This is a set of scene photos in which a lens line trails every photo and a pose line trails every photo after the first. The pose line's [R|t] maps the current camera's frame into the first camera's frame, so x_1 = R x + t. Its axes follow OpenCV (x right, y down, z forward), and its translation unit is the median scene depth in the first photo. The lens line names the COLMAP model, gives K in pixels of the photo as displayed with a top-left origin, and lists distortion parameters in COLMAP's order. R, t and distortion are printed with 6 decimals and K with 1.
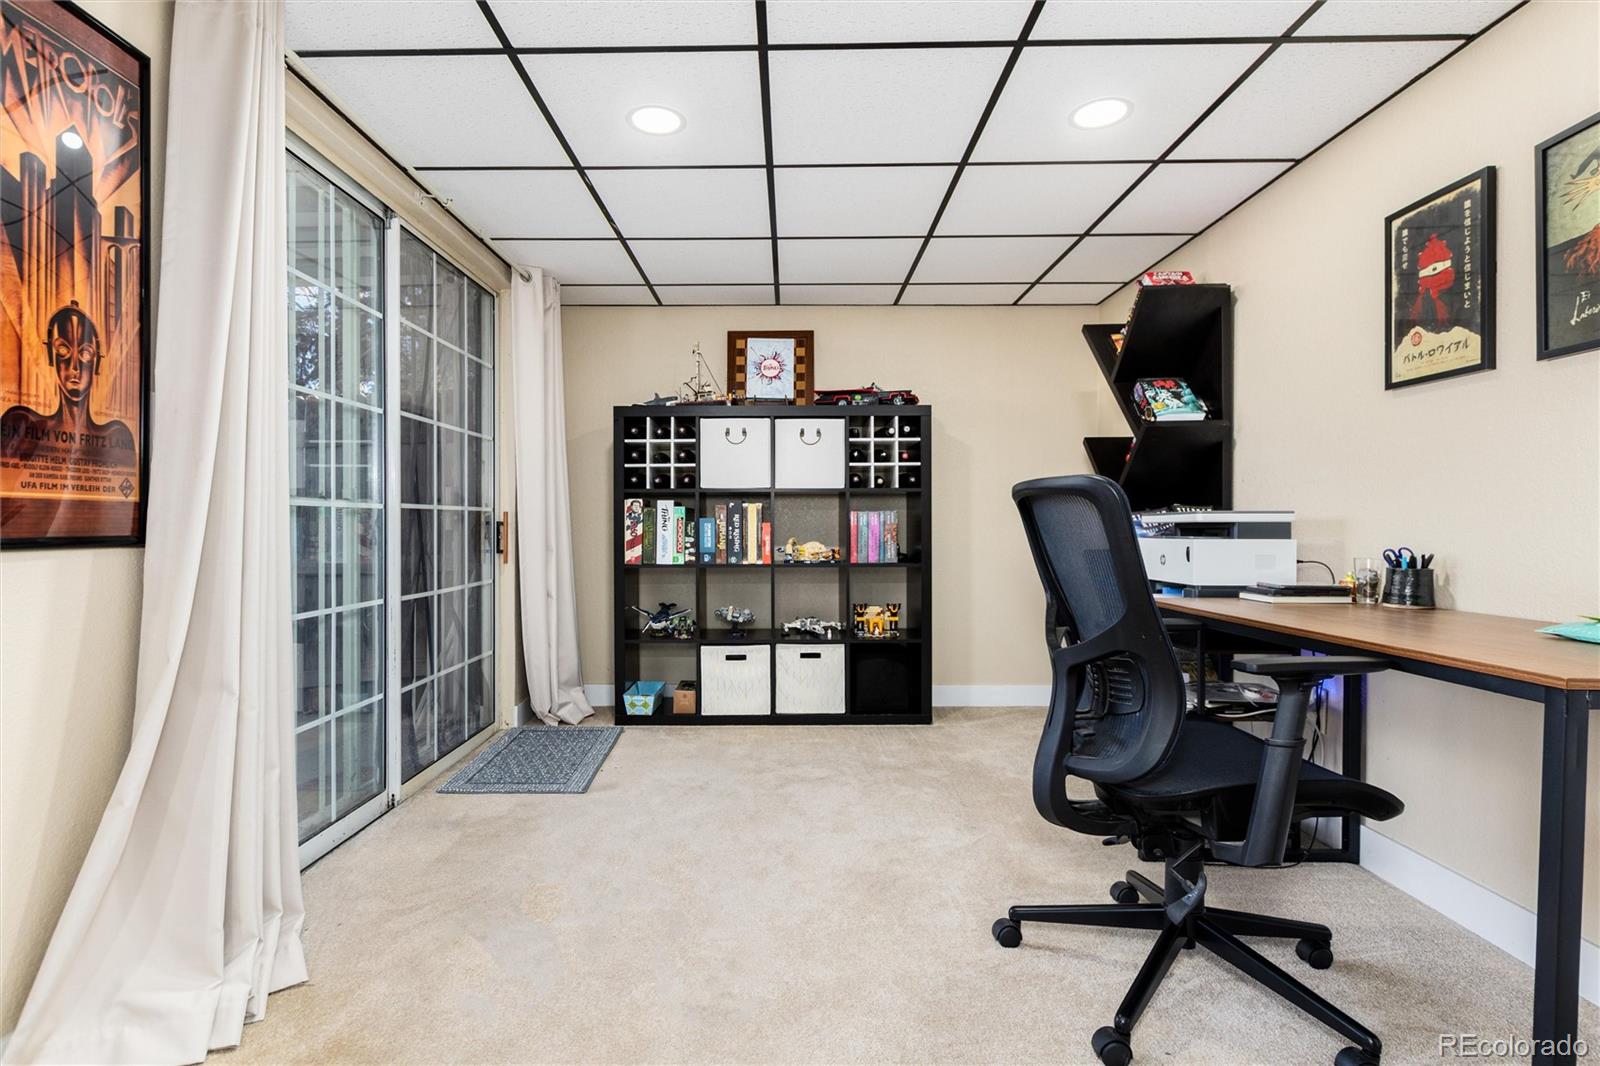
lens RADIAL K [[778.6, 0, 796.9], [0, 778.6, 535.2], [0, 0, 1]] dist [-0.013179, -0.001673]
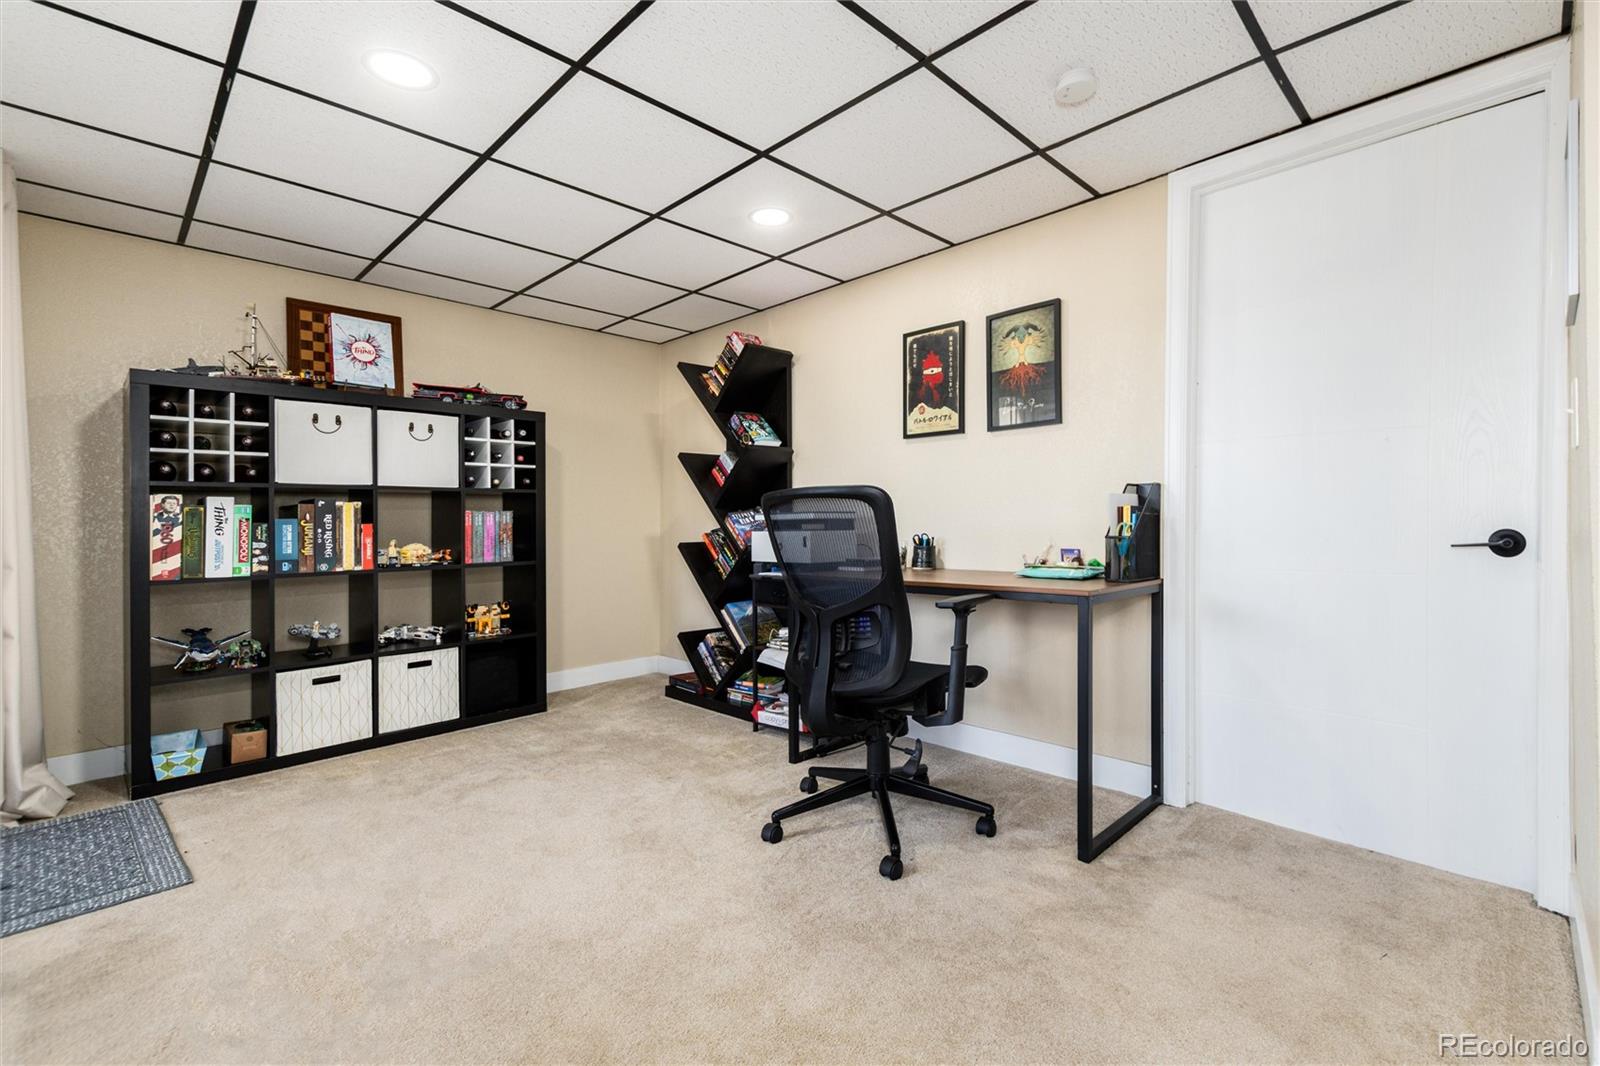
lens RADIAL K [[730.5, 0, 794.3], [0, 730.5, 525.4], [0, 0, 1]] dist [0.010054, -0.001949]
pose [[0.685163, -0.012811, 0.728277, -0.335578], [0.019972, 0.999800, -0.001202, -0.003371], [-0.728116, 0.015368, 0.685282, 0.064111]]
